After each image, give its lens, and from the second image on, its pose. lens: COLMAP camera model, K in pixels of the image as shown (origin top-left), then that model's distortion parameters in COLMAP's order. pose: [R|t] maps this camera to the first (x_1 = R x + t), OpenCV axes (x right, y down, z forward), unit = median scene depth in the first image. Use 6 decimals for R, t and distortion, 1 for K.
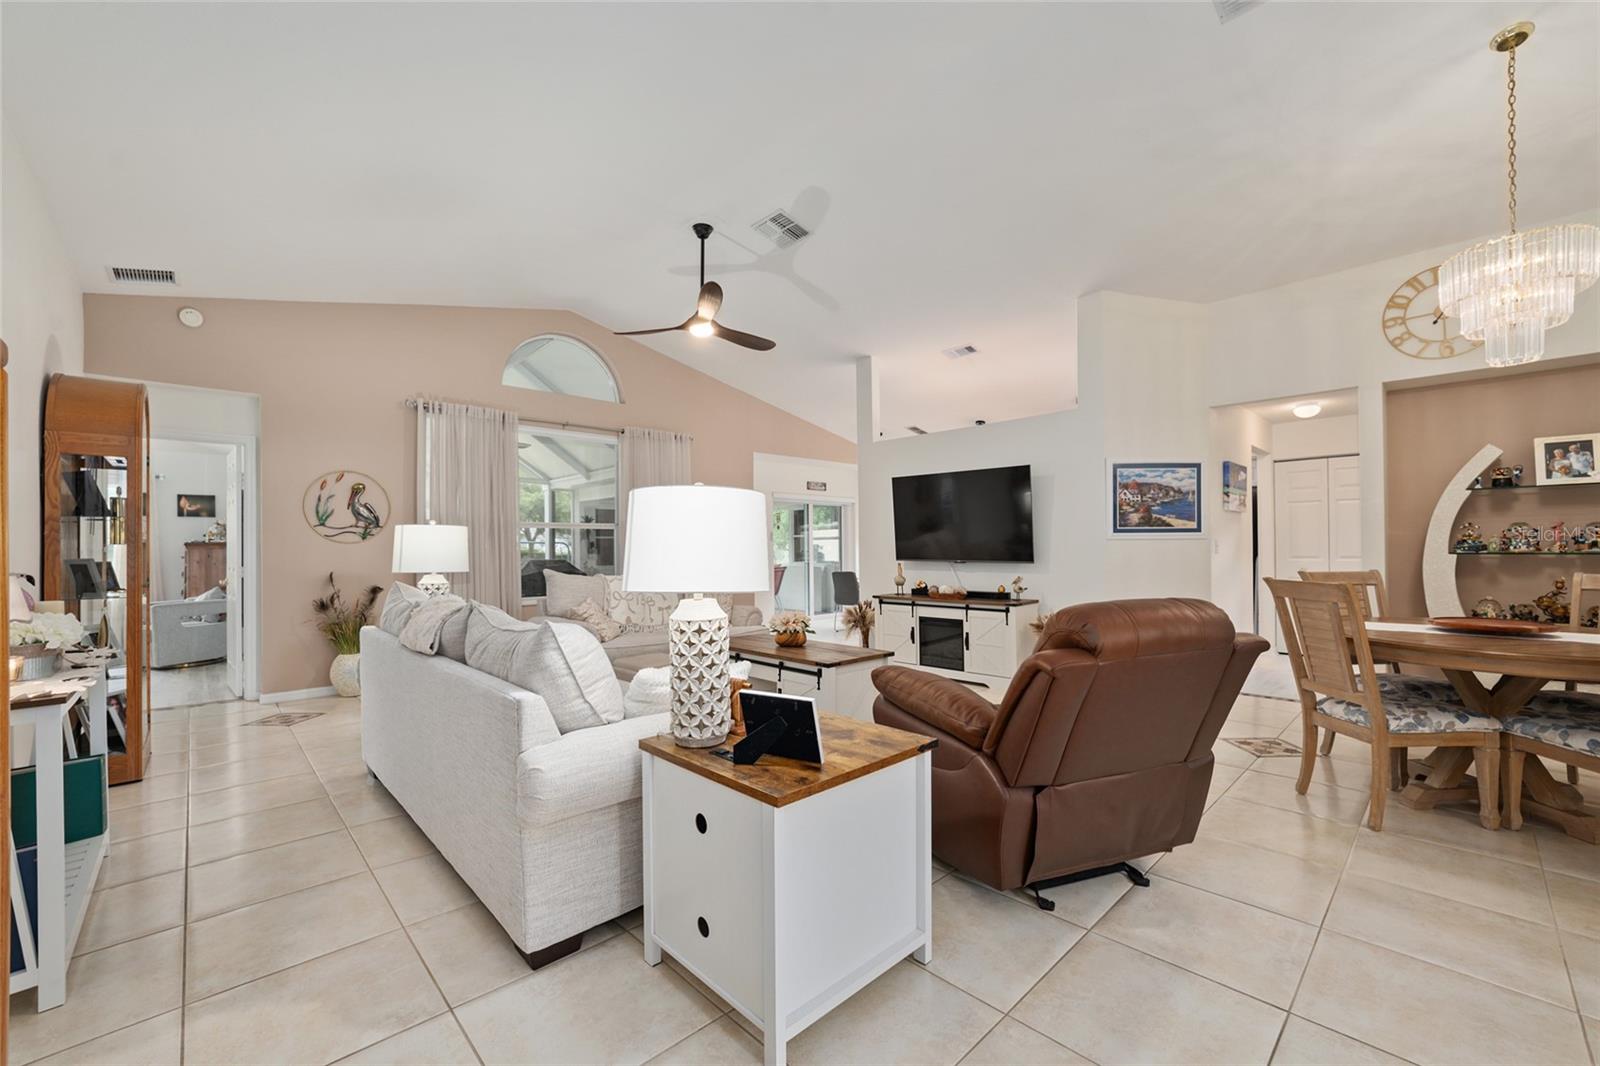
lens RADIAL K [[650.0, 0, 799.4], [0, 650.0, 544.7], [0, 0, 1]] dist [-0.021760, 0.006378]
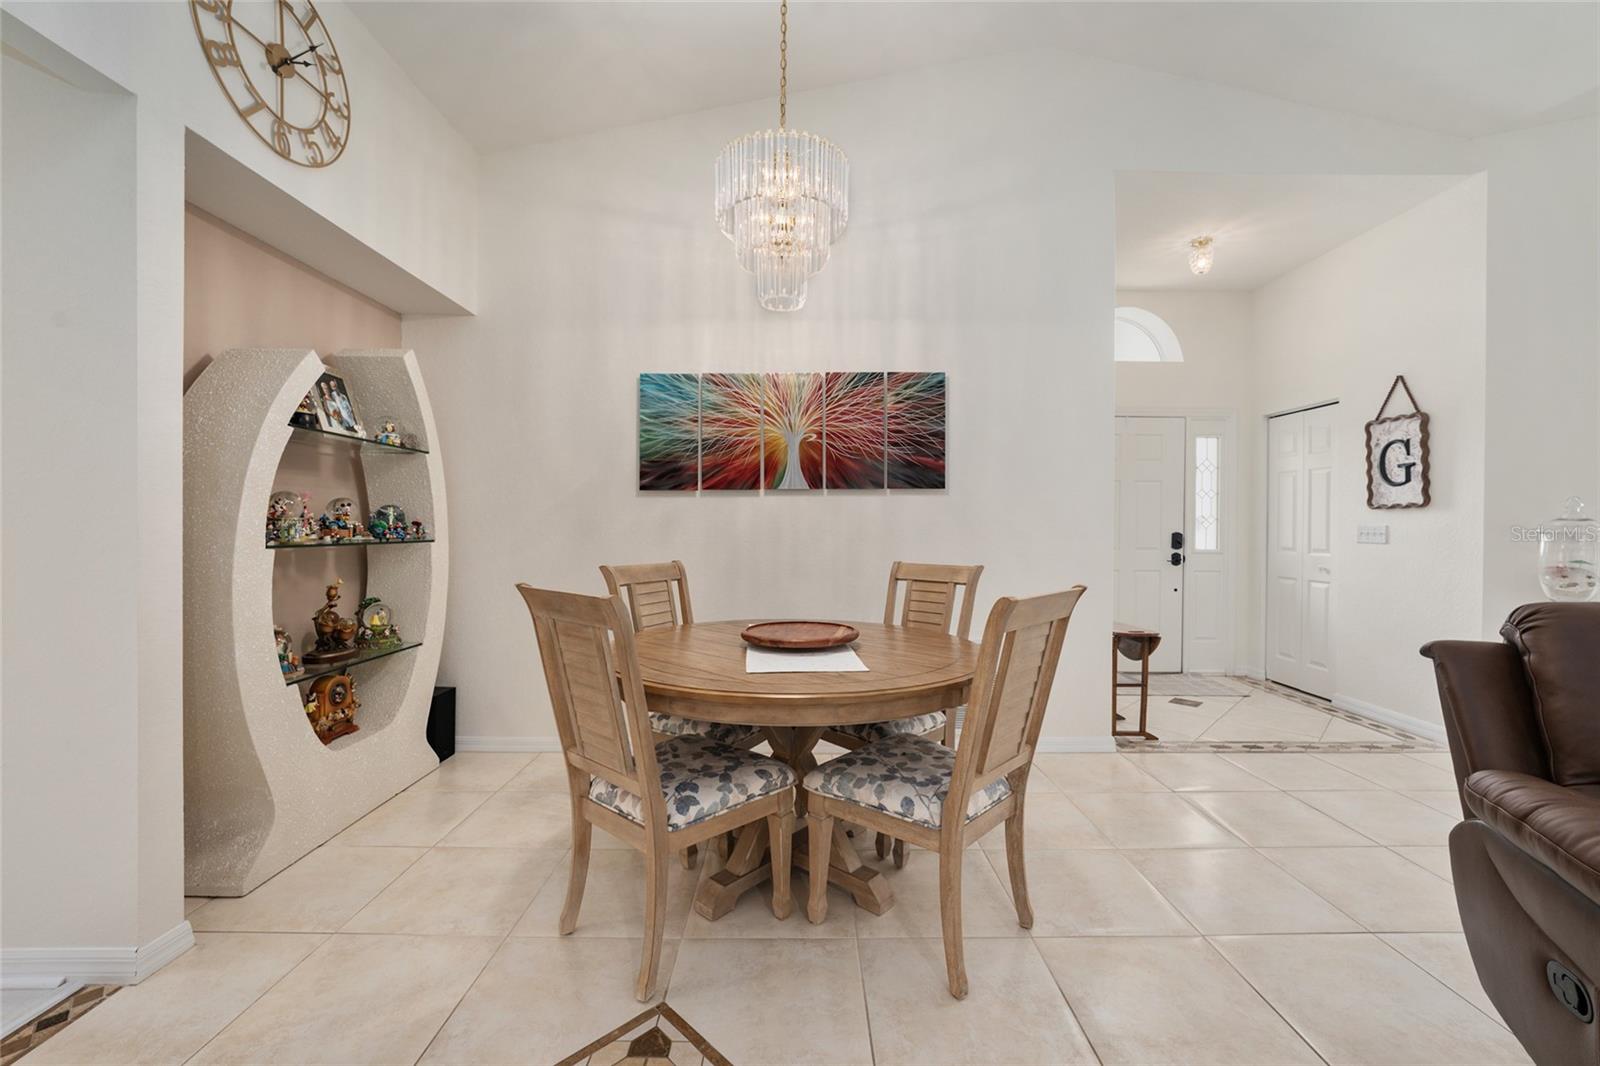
lens RADIAL K [[650.0, 0, 808.7], [0, 650.0, 529.9], [0, 0, 1]] dist [-0.021760, 0.006378]
pose [[-0.735473, 0.003502, 0.677545, 0.302331], [0.000925, 0.999991, -0.004164, 0.001411], [-0.677554, -0.002435, -0.735469, 0.880251]]
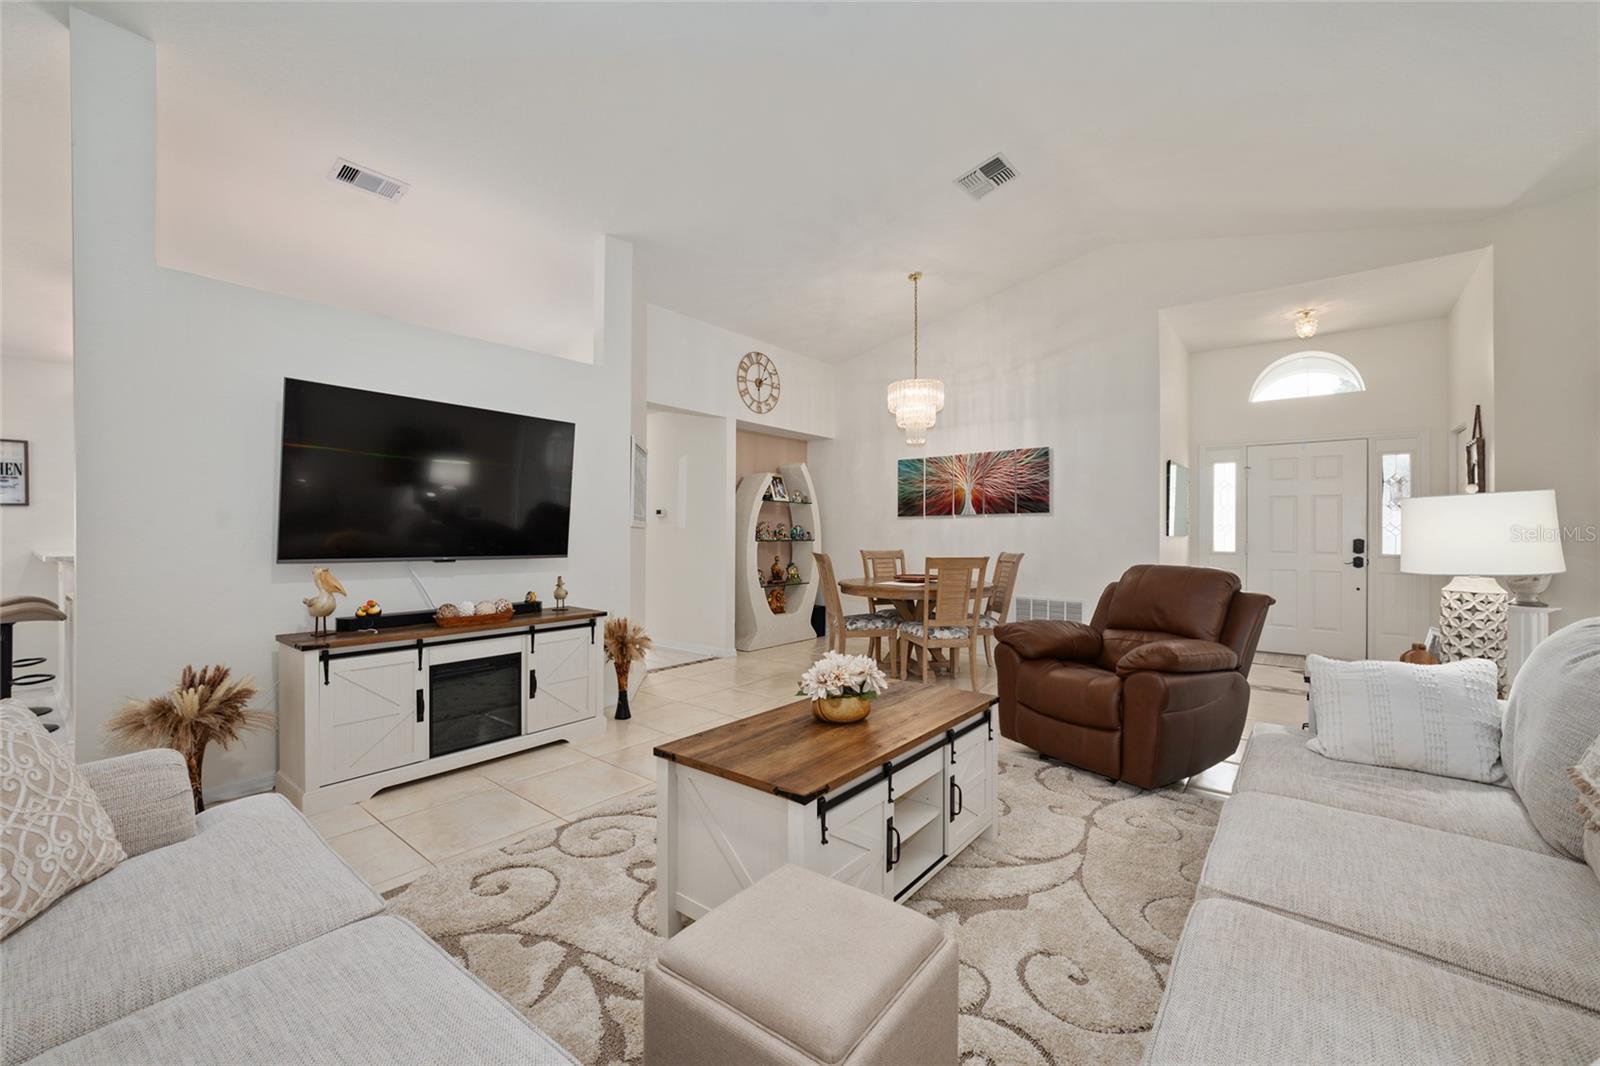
lens RADIAL K [[650.0, 0, 807.7], [0, 650.0, 528.1], [0, 0, 1]] dist [-0.021760, 0.006378]
pose [[-0.147239, 0.017578, 0.988945, -0.436296], [-0.005148, 0.999815, -0.018538, 0.008616], [-0.989088, -0.007821, -0.147121, 0.900023]]
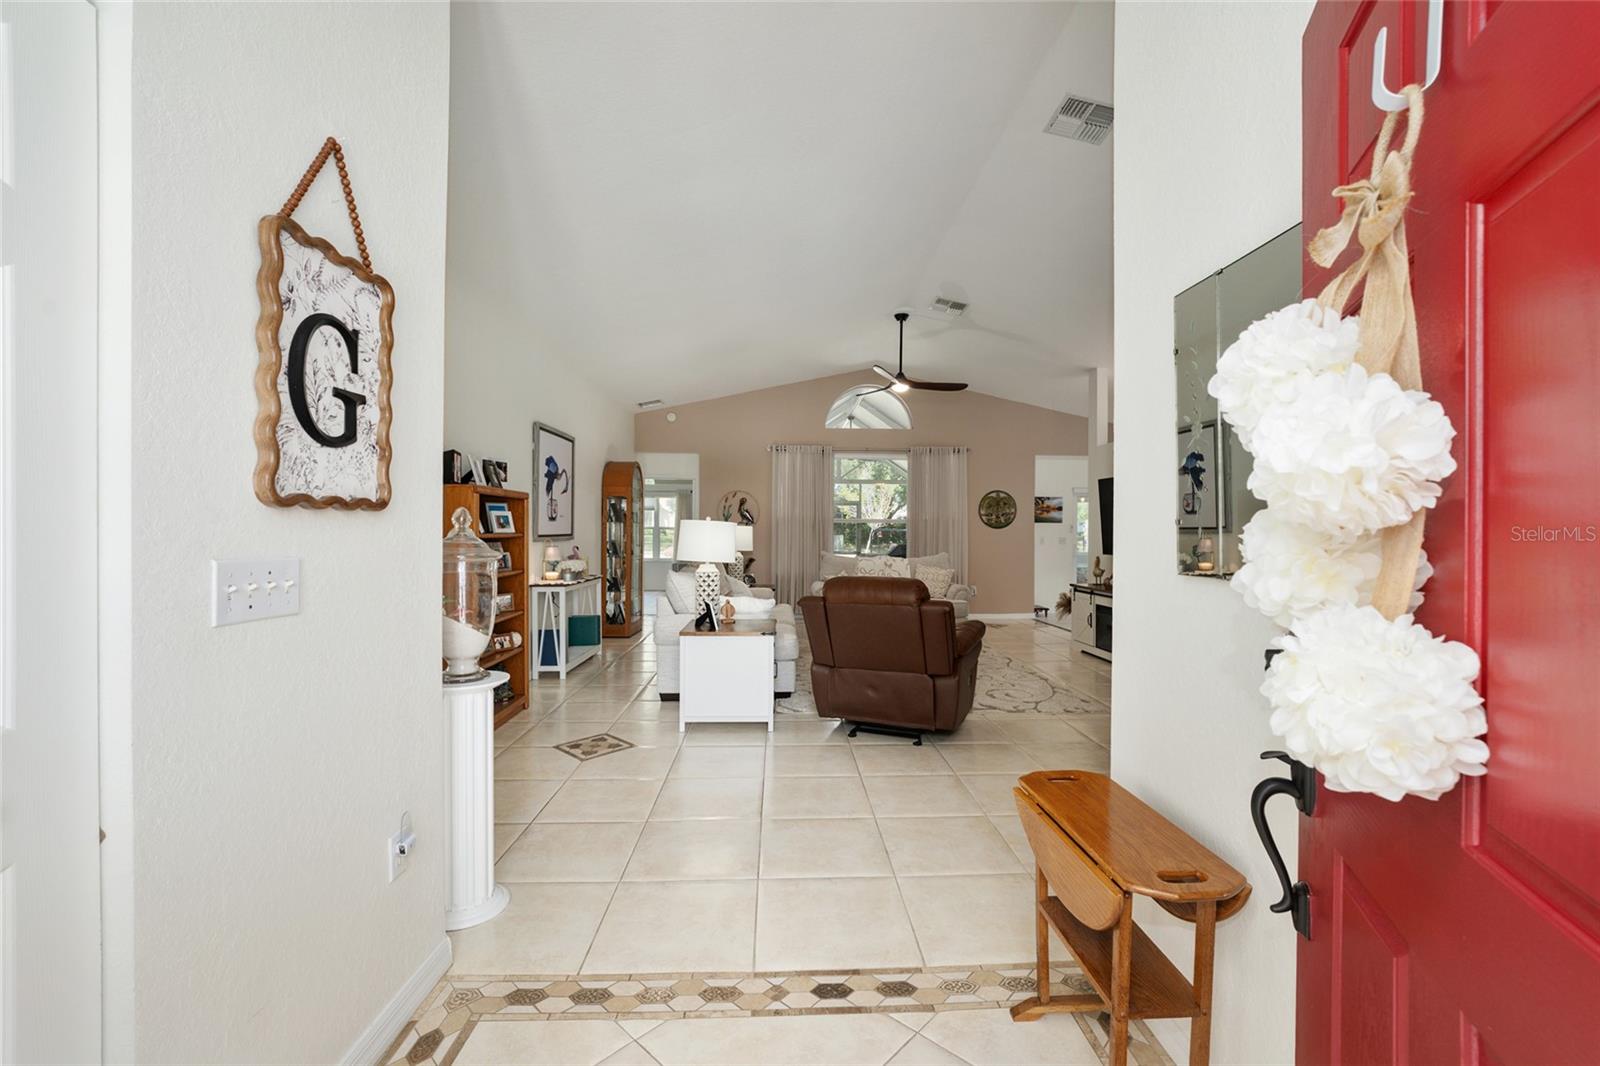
lens RADIAL K [[650.0, 0, 802.1], [0, 650.0, 535.8], [0, 0, 1]] dist [-0.021760, 0.006378]
pose [[0.749665, 0.017742, -0.661580, 0.633120], [-0.011435, 0.999839, 0.013856, -0.021039], [0.661719, -0.002822, 0.749747, -0.216025]]
